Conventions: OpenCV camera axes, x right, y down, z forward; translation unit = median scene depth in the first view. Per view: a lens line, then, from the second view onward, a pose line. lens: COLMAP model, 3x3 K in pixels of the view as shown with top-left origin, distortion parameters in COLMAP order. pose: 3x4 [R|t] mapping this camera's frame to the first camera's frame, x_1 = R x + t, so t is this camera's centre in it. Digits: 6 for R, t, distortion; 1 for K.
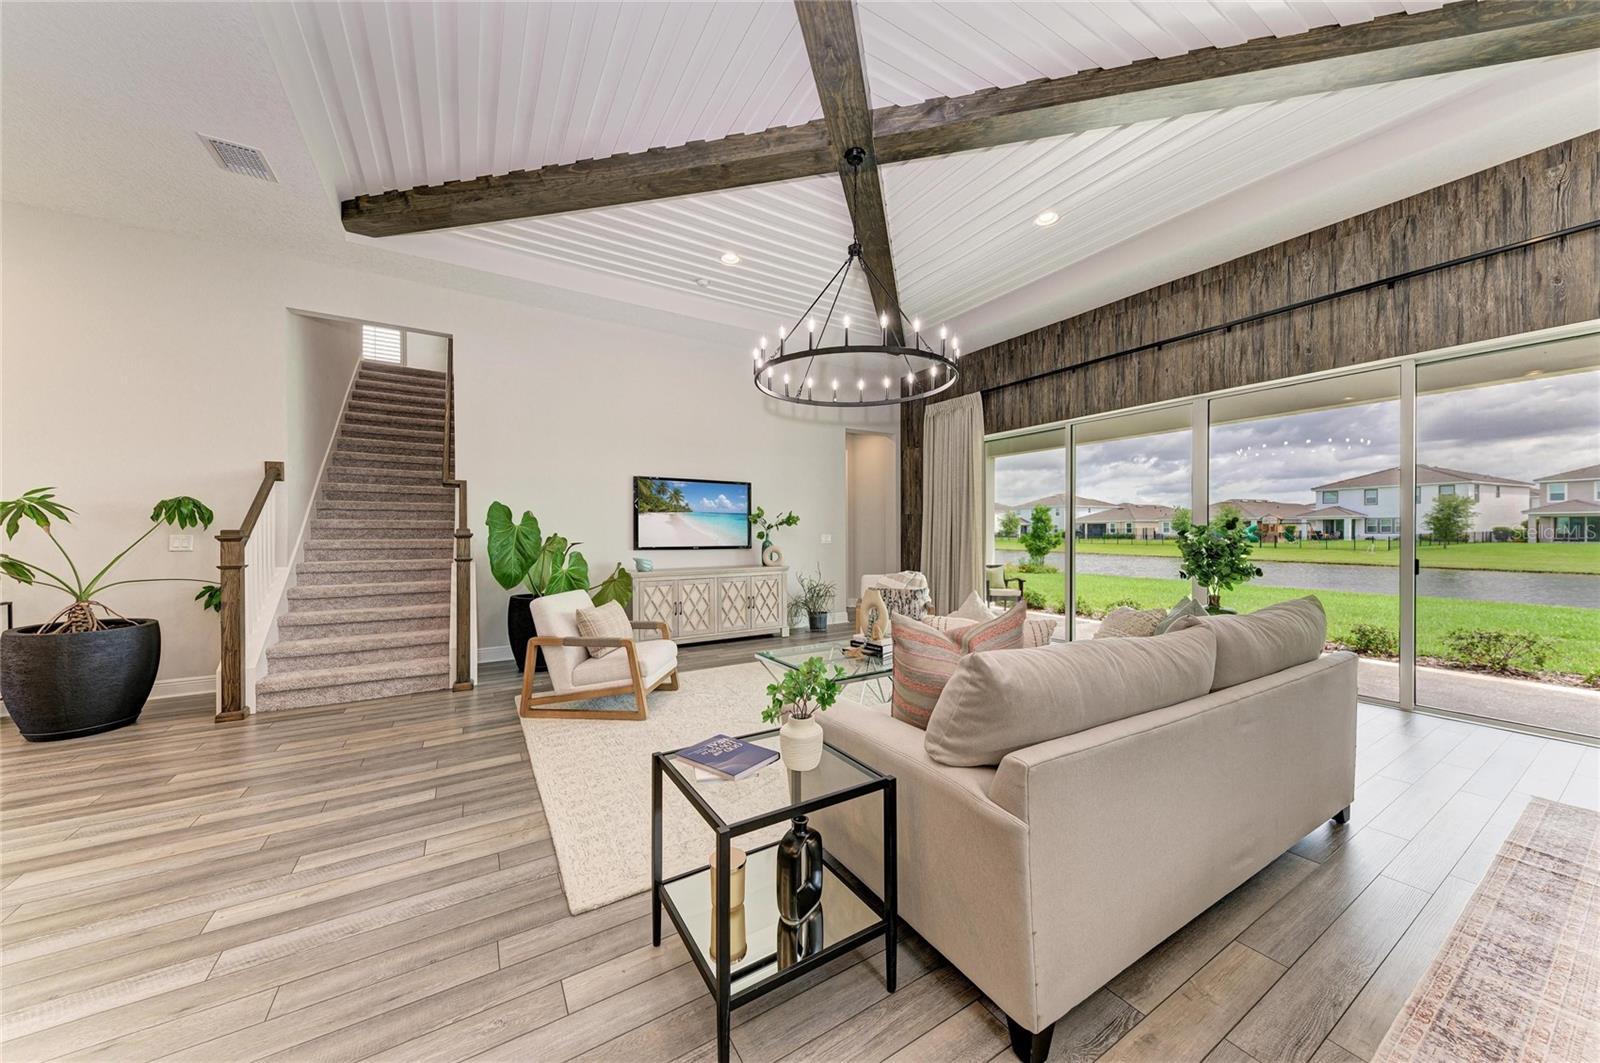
lens RADIAL K [[545.7, 0, 802.4], [0, 545.7, 541.4], [0, 0, 1]] dist [0.001544, -0.000079]
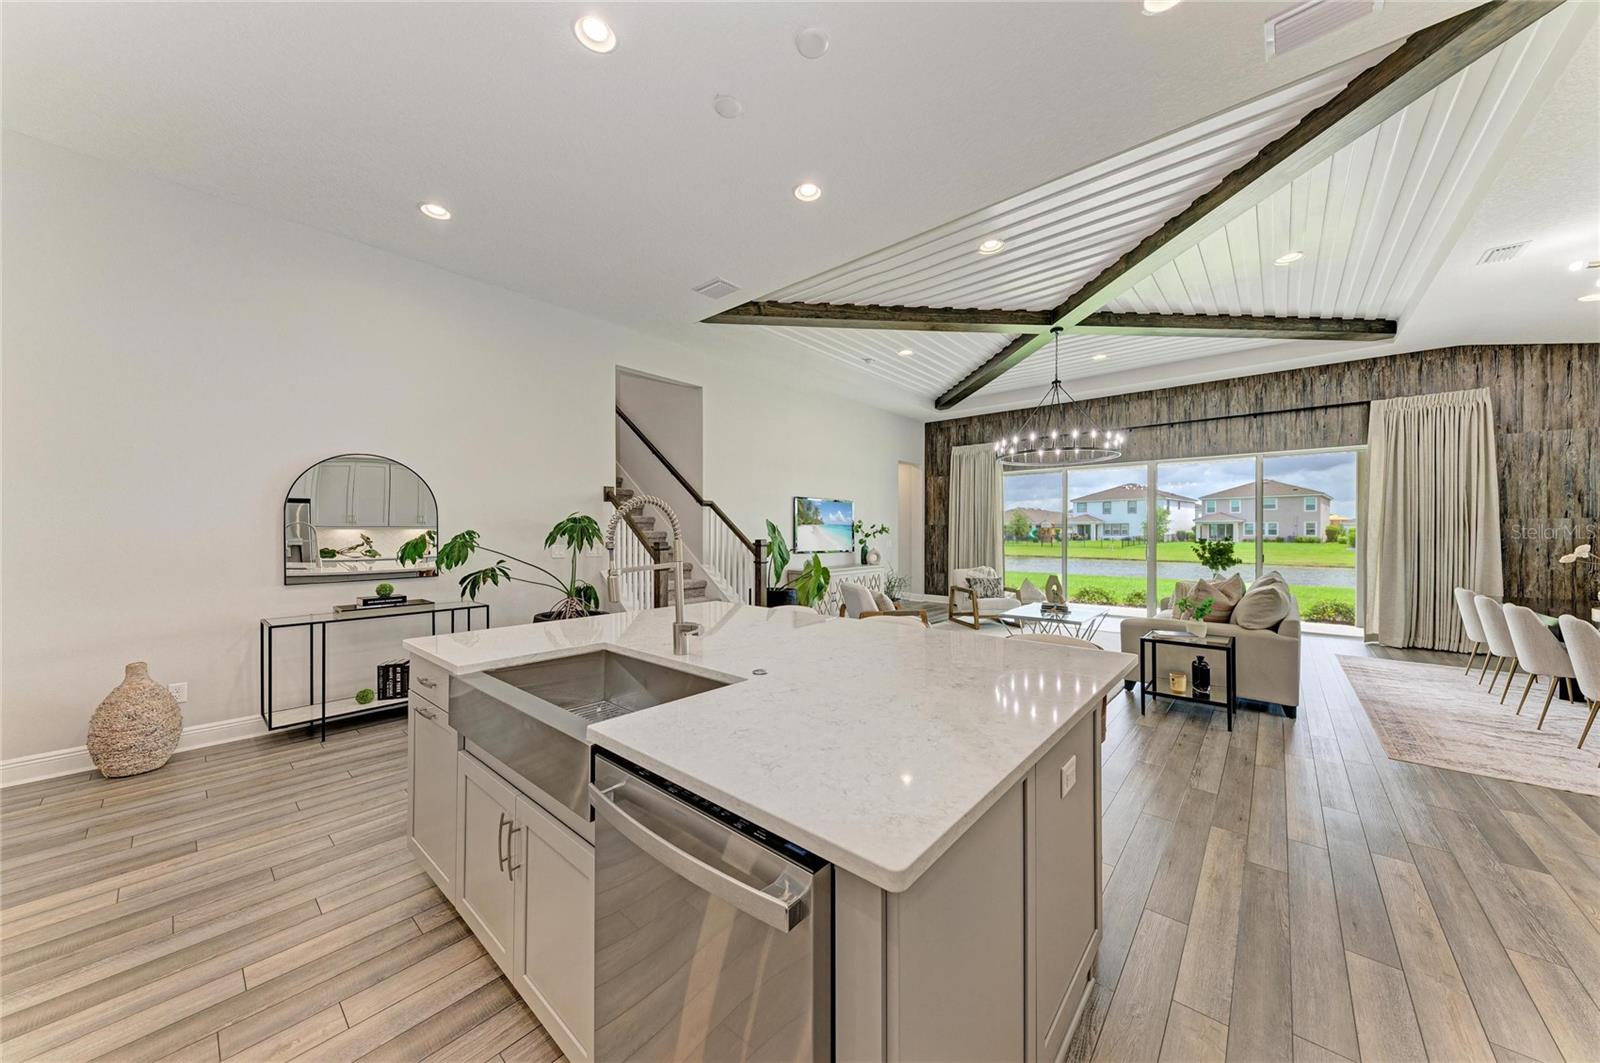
lens RADIAL K [[540.3, 0, 801.4], [0, 540.3, 535.6], [0, 0, 1]] dist [0.001559, 0.000058]
pose [[0.953218, 0.000879, 0.302282, -0.685381], [0.002746, 0.999929, -0.011564, -0.012238], [-0.302271, 0.011853, 0.953148, -0.229414]]
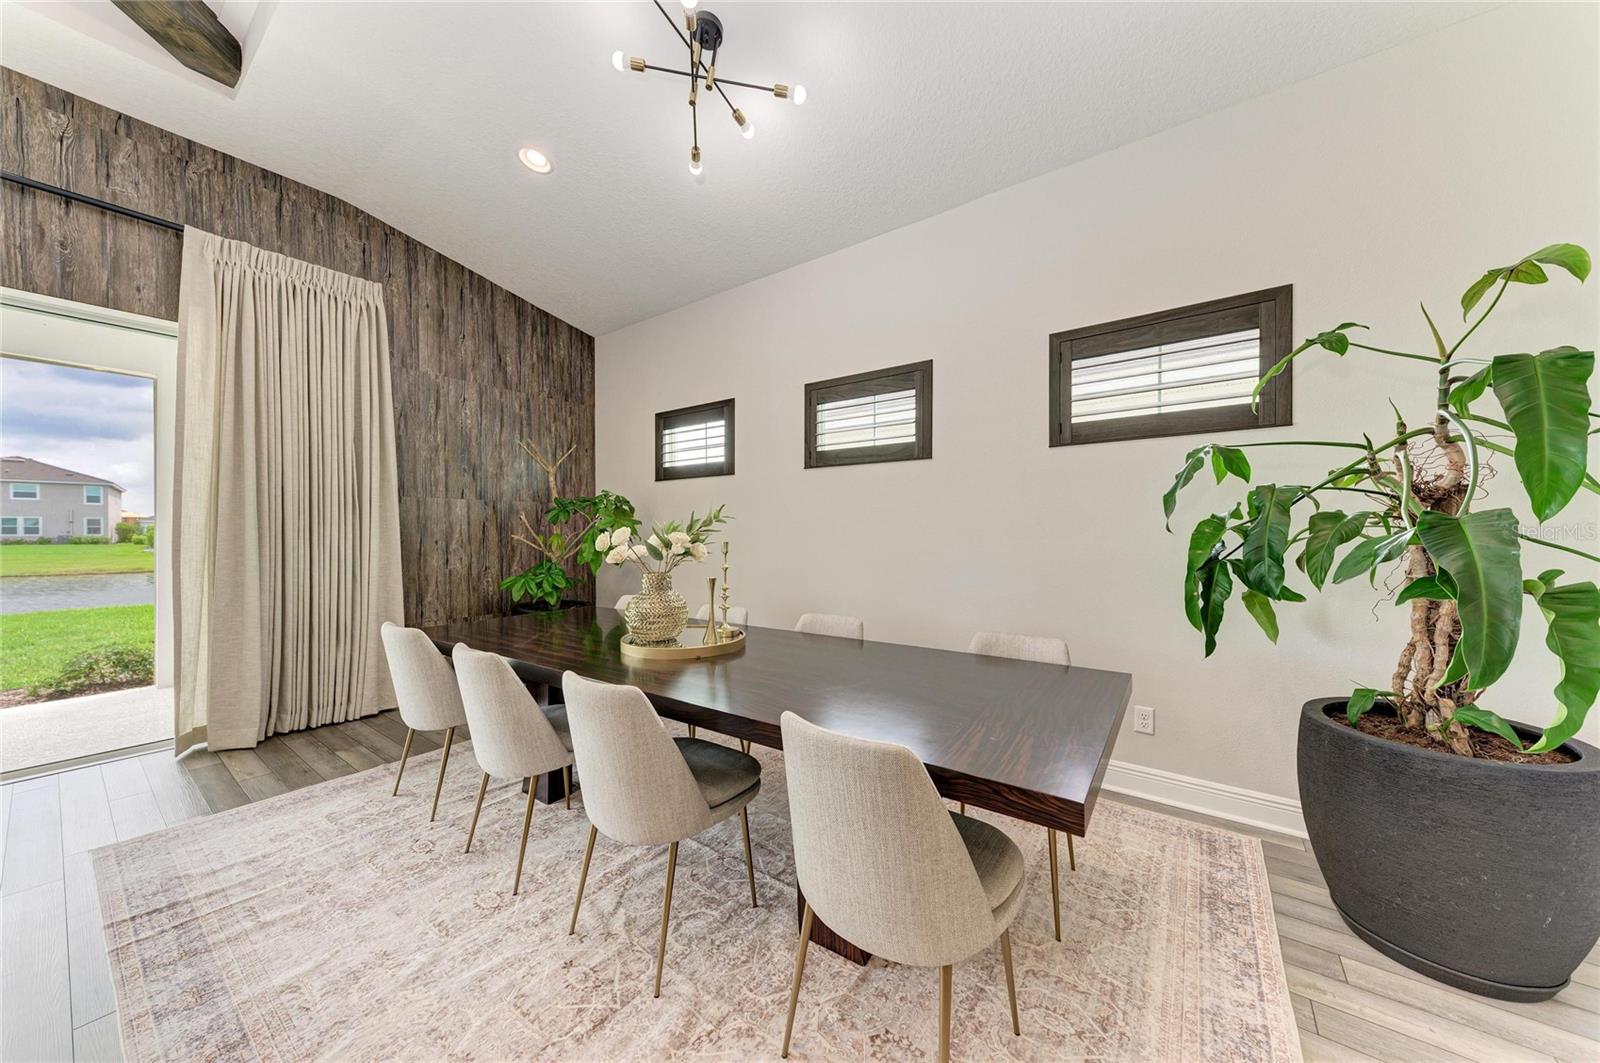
lens RADIAL K [[539.2, 0, 793.9], [0, 539.2, 533.0], [0, 0, 1]] dist [0.022411, -0.004950]
pose [[-0.382407, 0.000045, 0.923994, 0.066074], [0.018102, 0.999808, 0.007443, -0.003109], [-0.923817, 0.019572, -0.382334, 0.147051]]
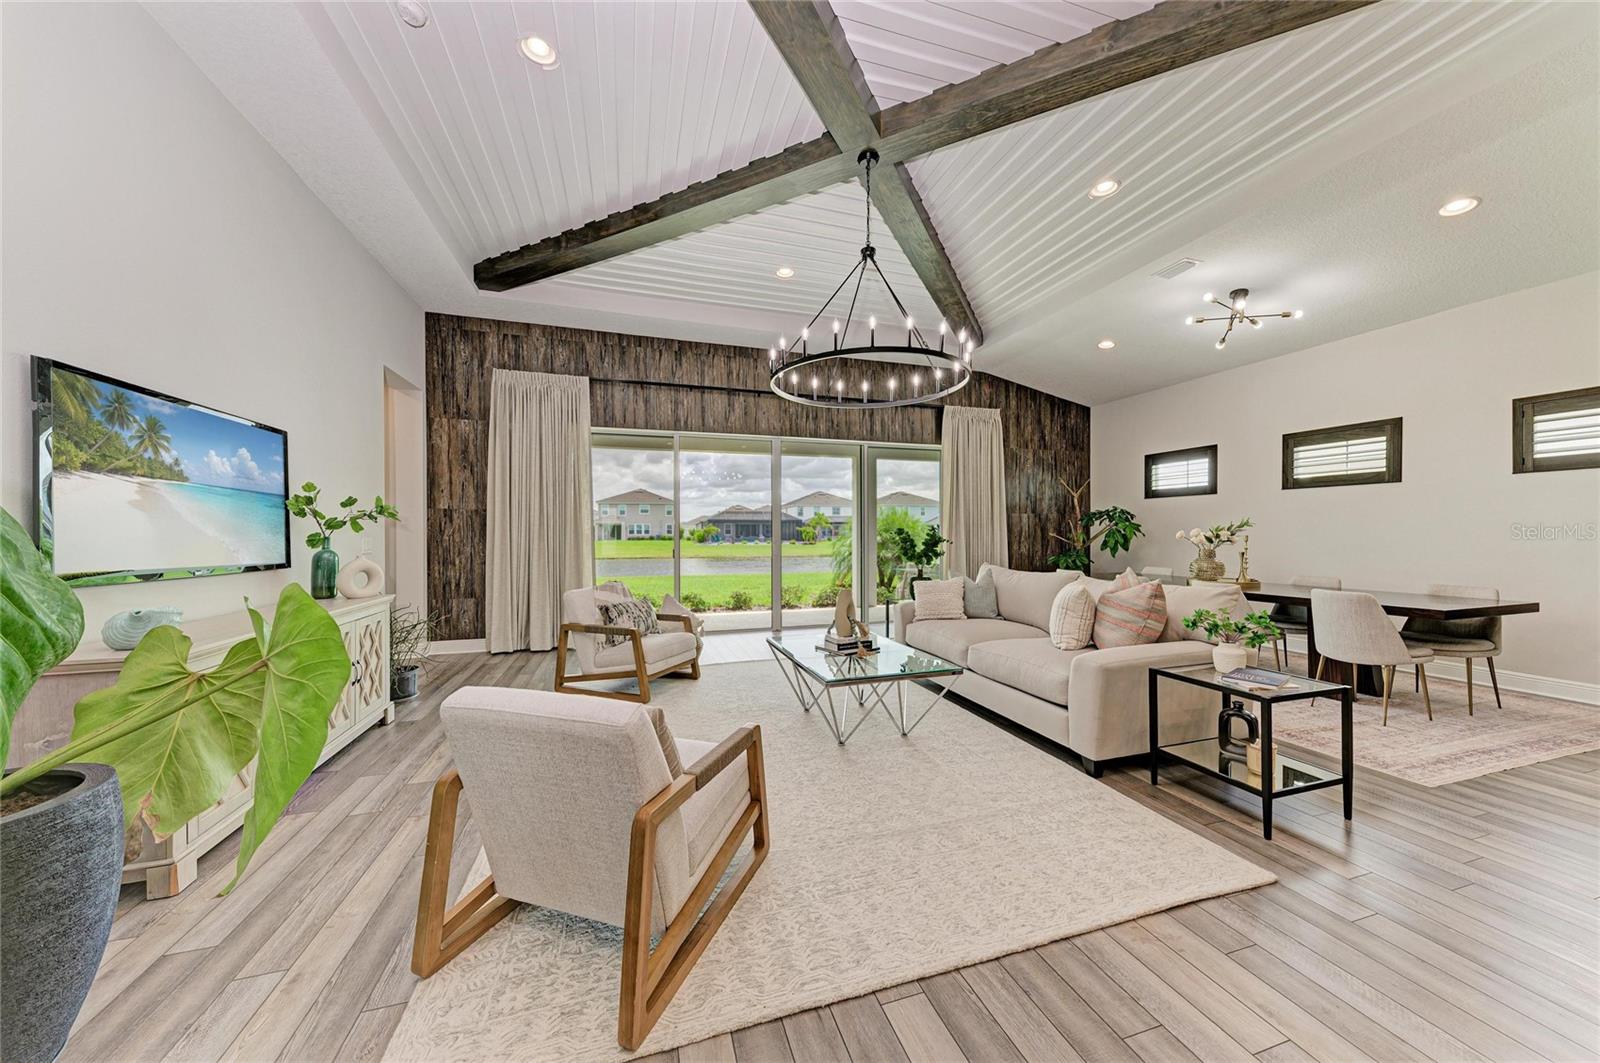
lens RADIAL K [[533.1, 0, 798.0], [0, 533.1, 536.0], [0, 0, 1]] dist [0.000754, -0.000136]
pose [[0.237704, -0.004757, 0.971326, -0.498048], [0.019766, 0.999805, 0.000059, -0.007213], [-0.971137, 0.019185, 0.237751, 0.513455]]
